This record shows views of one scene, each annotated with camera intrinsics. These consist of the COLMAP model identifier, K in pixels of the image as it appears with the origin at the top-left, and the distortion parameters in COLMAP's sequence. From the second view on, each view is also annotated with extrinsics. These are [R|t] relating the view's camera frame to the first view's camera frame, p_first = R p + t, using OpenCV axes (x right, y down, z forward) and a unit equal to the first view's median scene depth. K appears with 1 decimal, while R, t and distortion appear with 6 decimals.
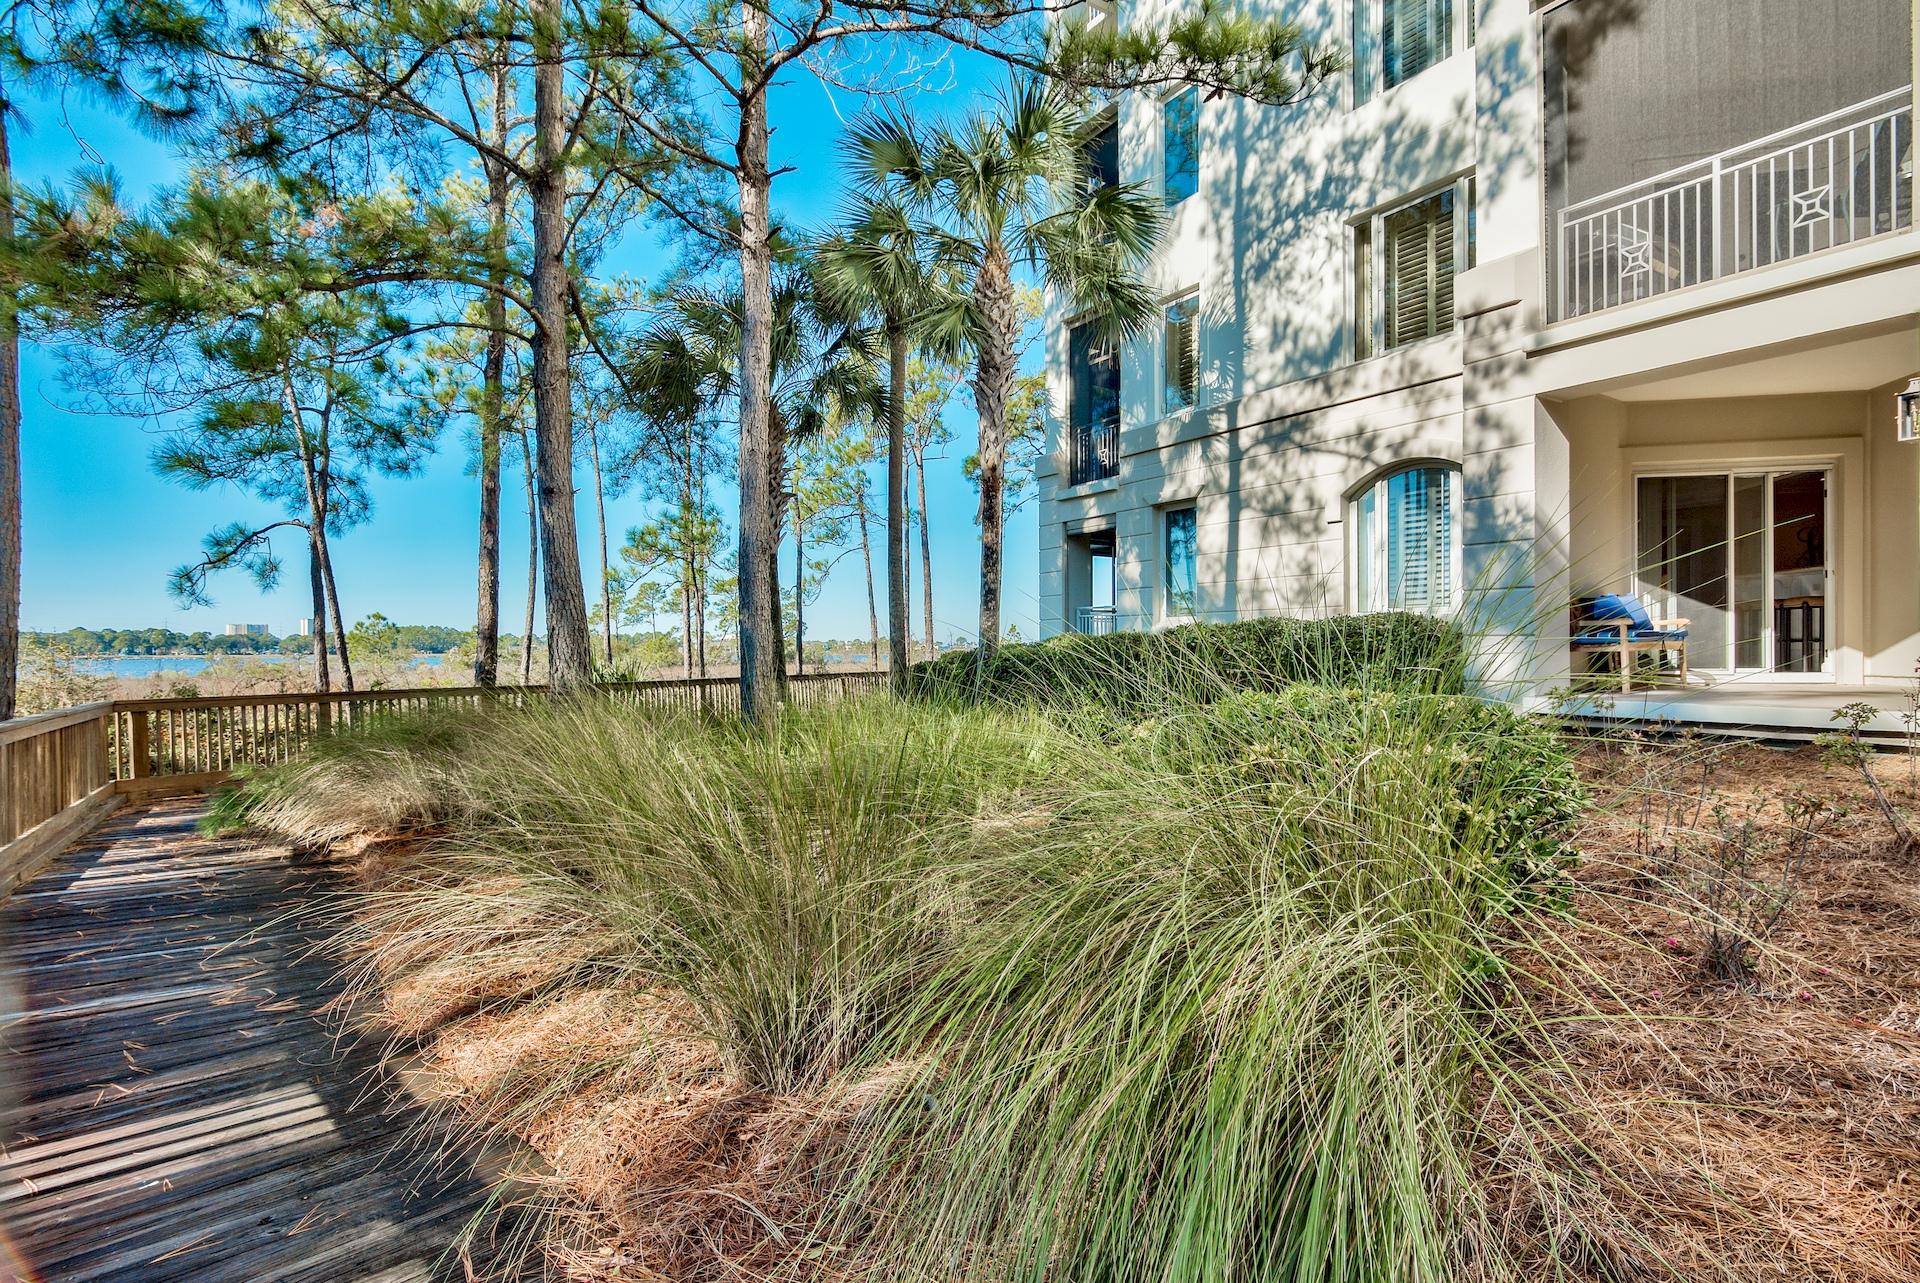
lens RADIAL K [[953.6, 0, 950.5], [0, 953.6, 636.2], [0, 0, 1]] dist [-0.001117, -0.000044]
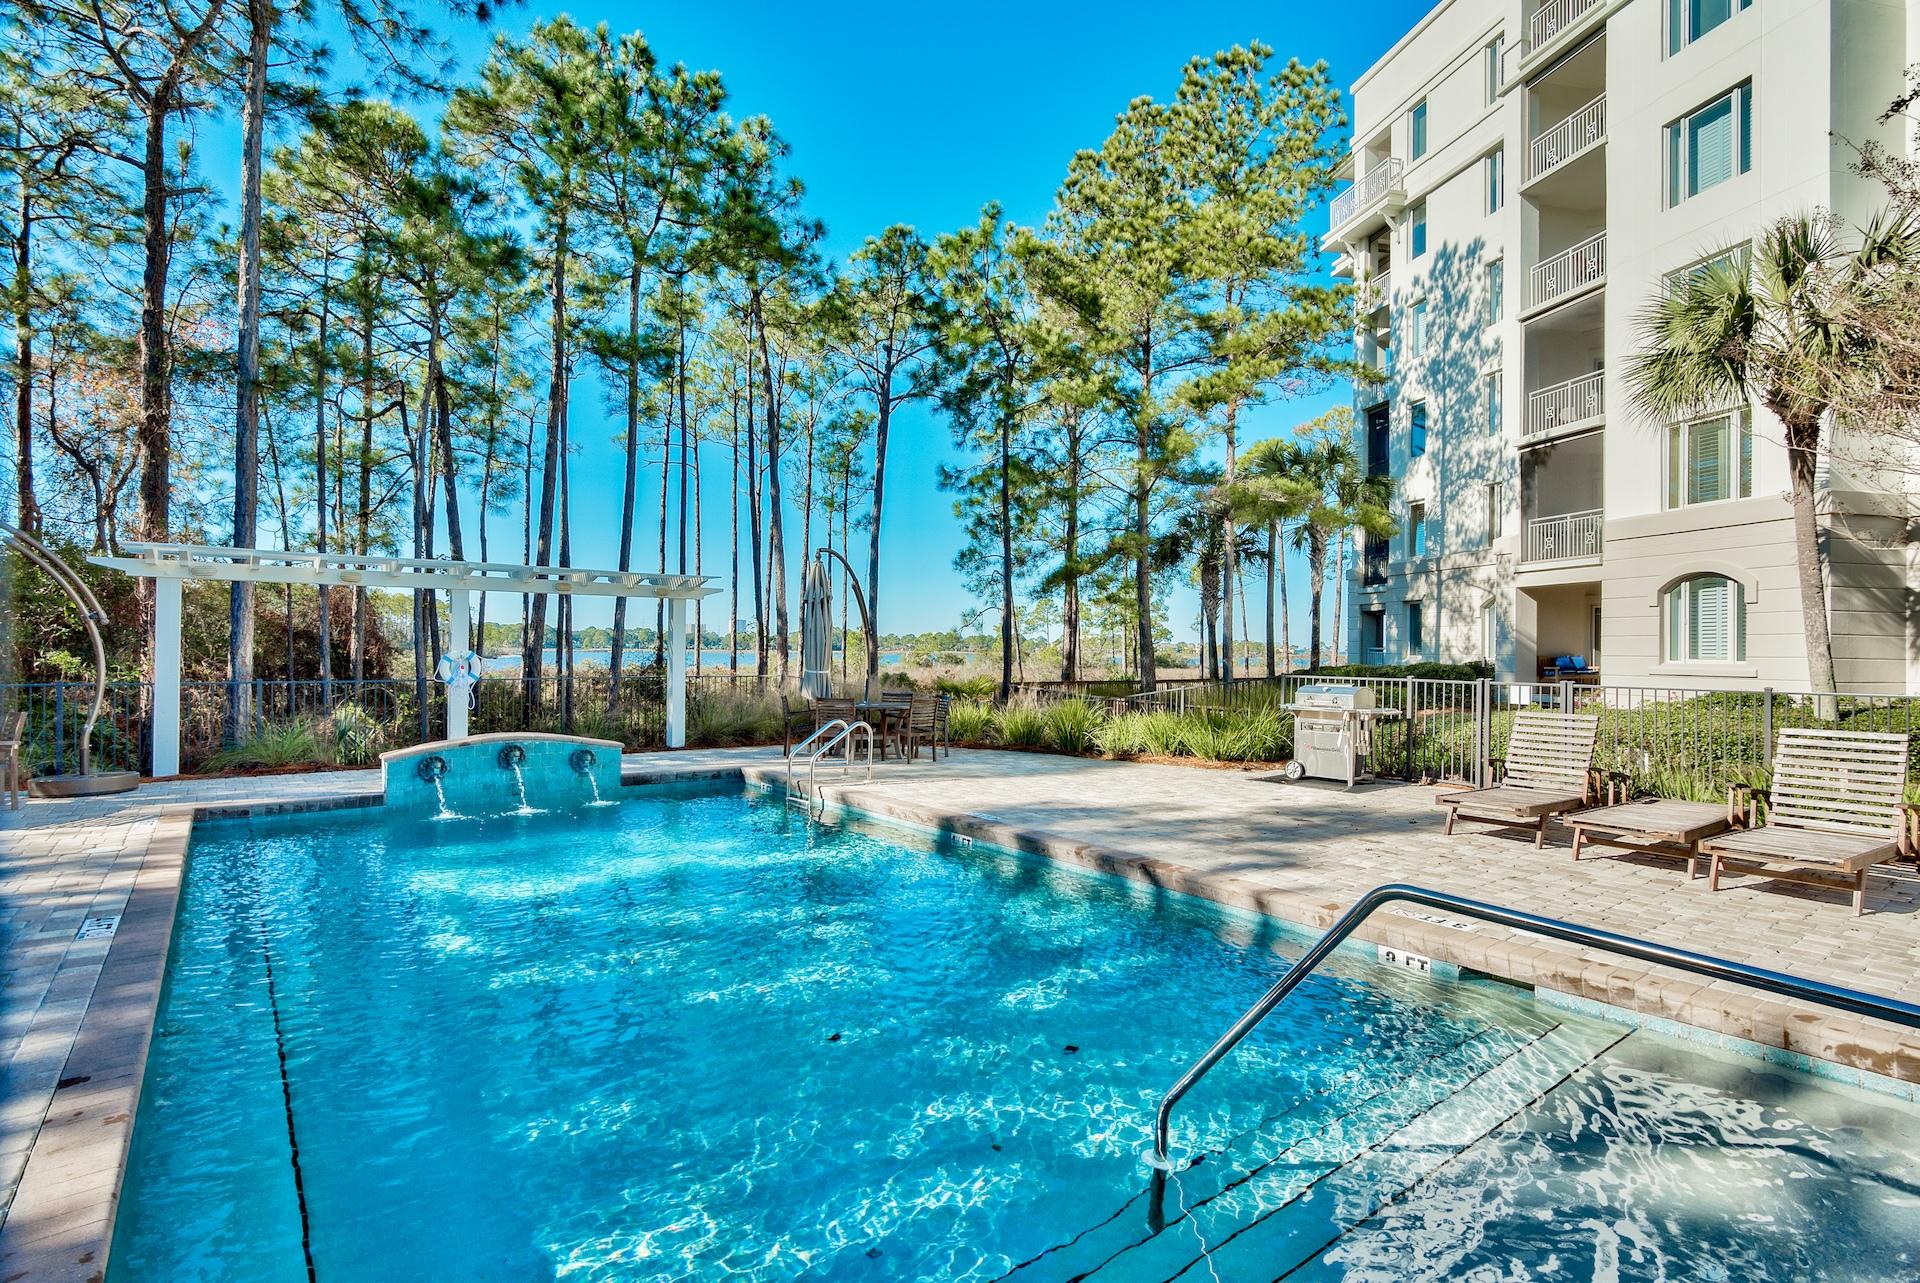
lens RADIAL K [[953.6, 0, 950.5], [0, 953.6, 636.2], [0, 0, 1]] dist [-0.001117, -0.000044]
pose [[0.936067, 0.014557, -0.351520, 0.025122], [-0.016040, 0.999870, -0.001309, -0.049105], [0.351455, 0.006864, 0.936180, -1.382001]]
